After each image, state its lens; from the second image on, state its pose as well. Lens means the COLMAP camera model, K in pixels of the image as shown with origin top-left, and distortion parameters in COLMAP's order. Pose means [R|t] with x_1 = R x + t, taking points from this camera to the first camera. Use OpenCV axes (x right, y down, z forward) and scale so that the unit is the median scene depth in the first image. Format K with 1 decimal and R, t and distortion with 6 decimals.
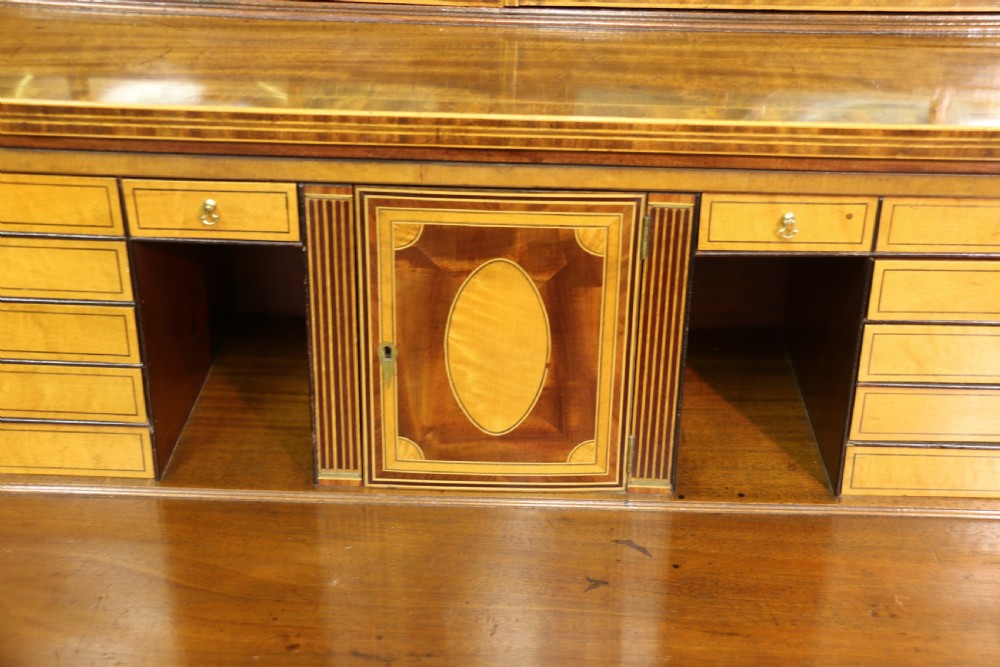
lens RADIAL K [[1331.8, 0, 521.6], [0, 1331.8, 330.3], [0, 0, 1]] dist [0.001443, 0.452560]
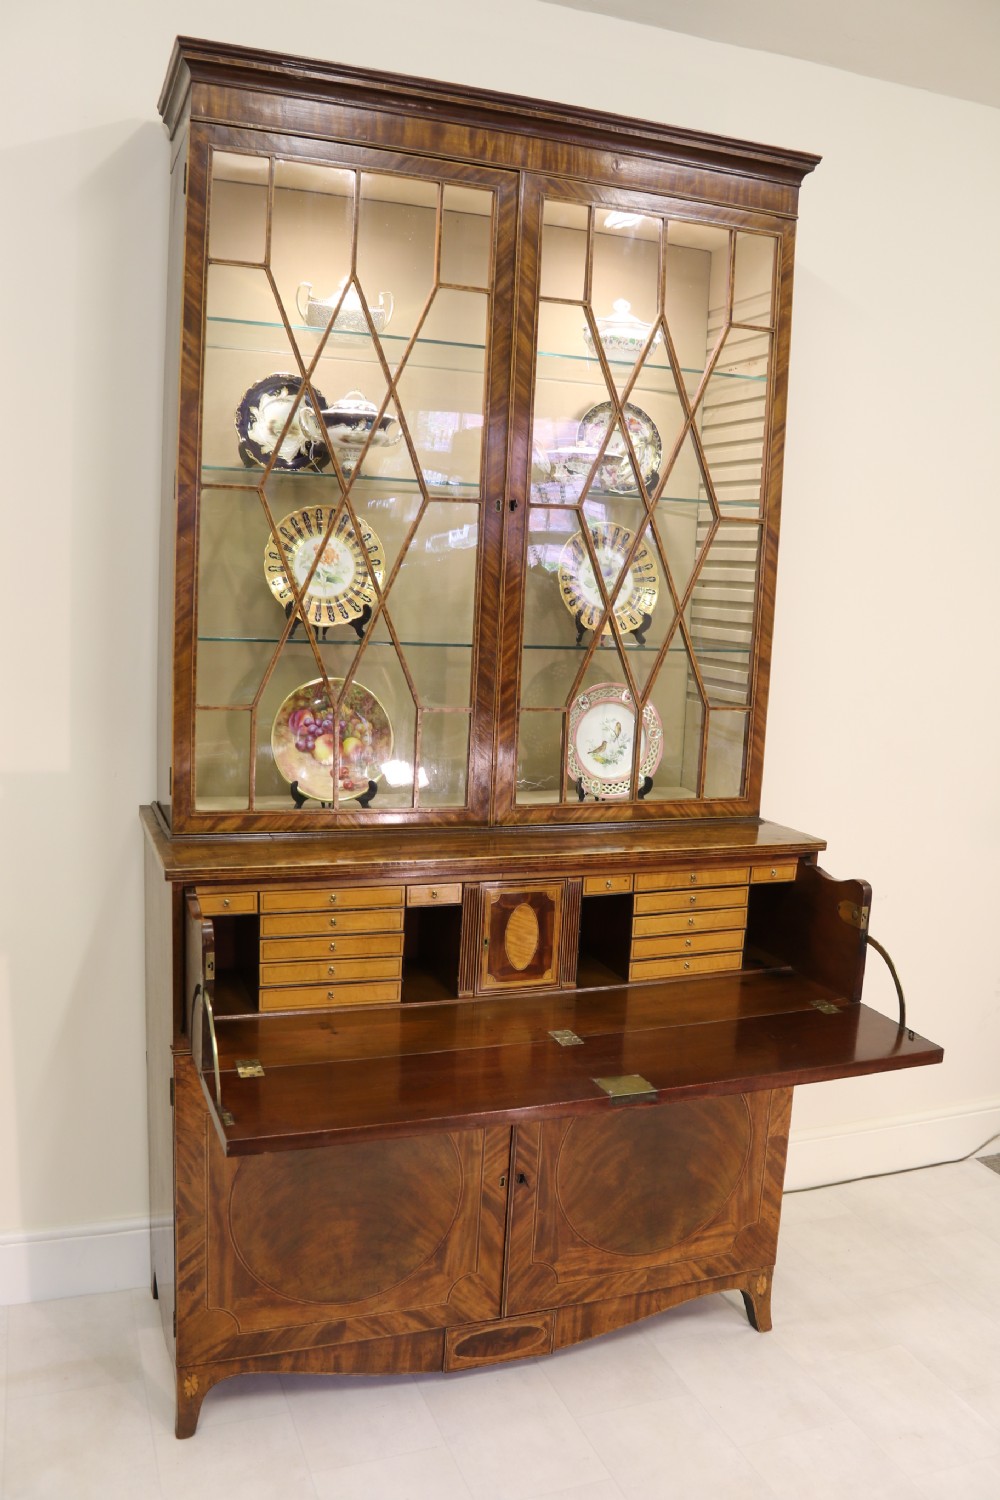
lens RADIAL K [[1291.7, 0, 505.8], [0, 1291.7, 773.6], [0, 0, 1]] dist [-0.205338, 0.168000]
pose [[0.923769, -0.038767, 0.380983, -1.139454], [0.156880, 0.945861, -0.284140, 0.482911], [-0.349342, 0.322249, 0.879839, -1.621064]]
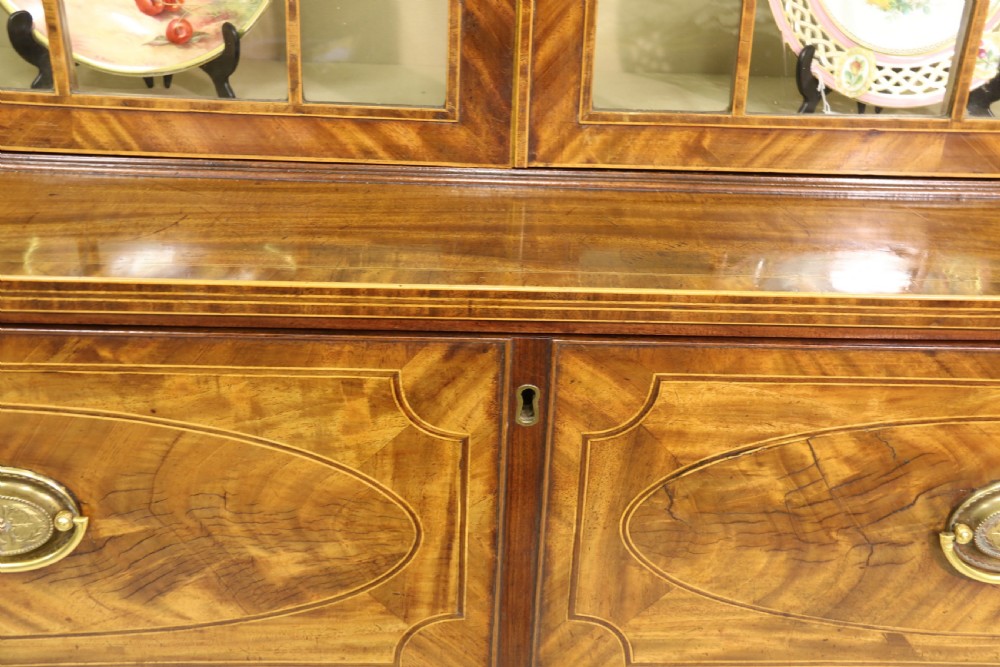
lens RADIAL K [[1093.7, 0, 515.3], [0, 1093.7, 322.1], [0, 0, 1]] dist [-0.080999, 0.297127]
pose [[0.997508, -0.008546, 0.070040, -0.079672], [0.013459, 0.997458, -0.069975, -0.075213], [-0.069264, 0.070744, 0.995087, 0.200487]]
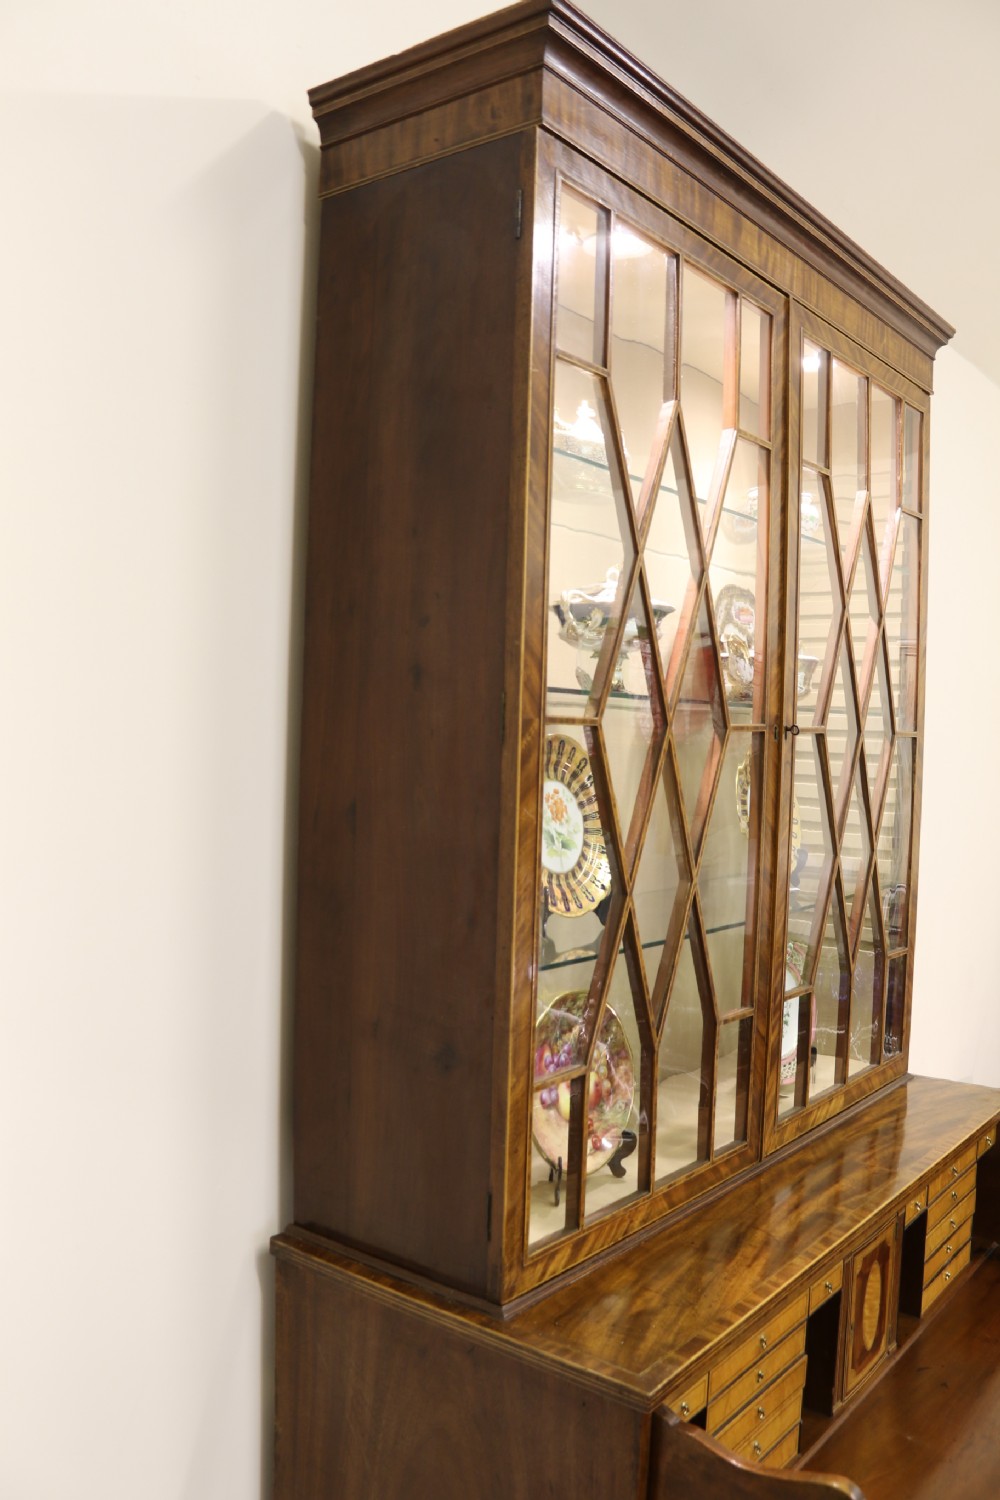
lens RADIAL K [[1244.4, 0, 469.1], [0, 1244.4, 747.5], [0, 0, 1]] dist [-0.192098, 0.148452]
pose [[0.607459, -0.016106, 0.794188, -1.997127], [0.364825, 0.893769, -0.260922, -0.552673], [-0.705618, 0.448239, 0.548803, -0.006358]]
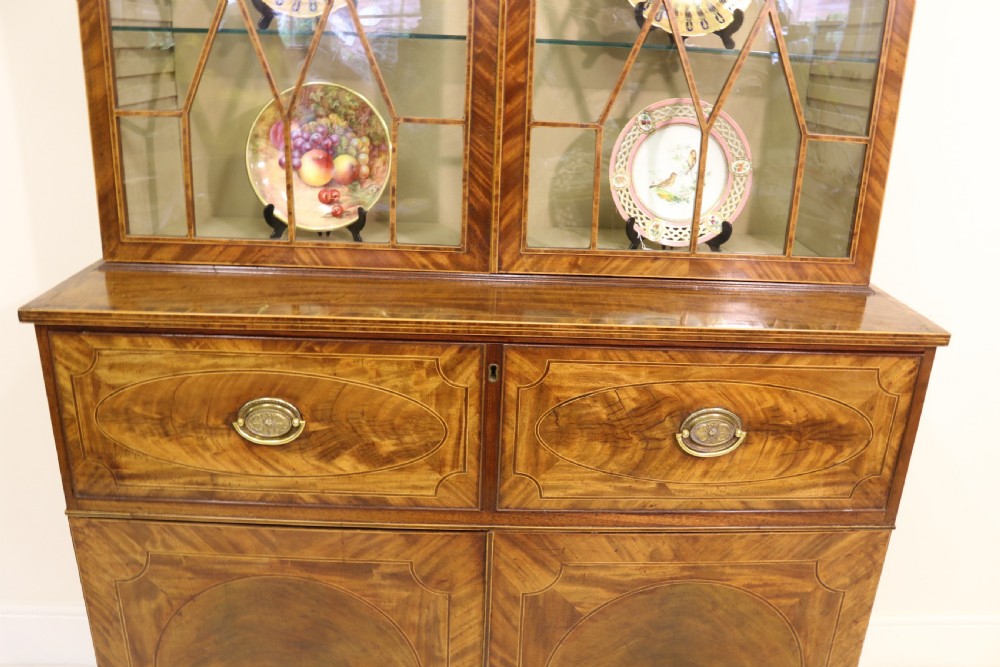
lens RADIAL K [[829.6, 0, 511.7], [0, 829.6, 333.0], [0, 0, 1]] dist [-0.192098, 0.148452]
pose [[0.998059, 0.000784, 0.062269, -0.072623], [0.008420, 0.989041, -0.147404, 0.066771], [-0.061702, 0.147642, 0.987114, -0.395760]]
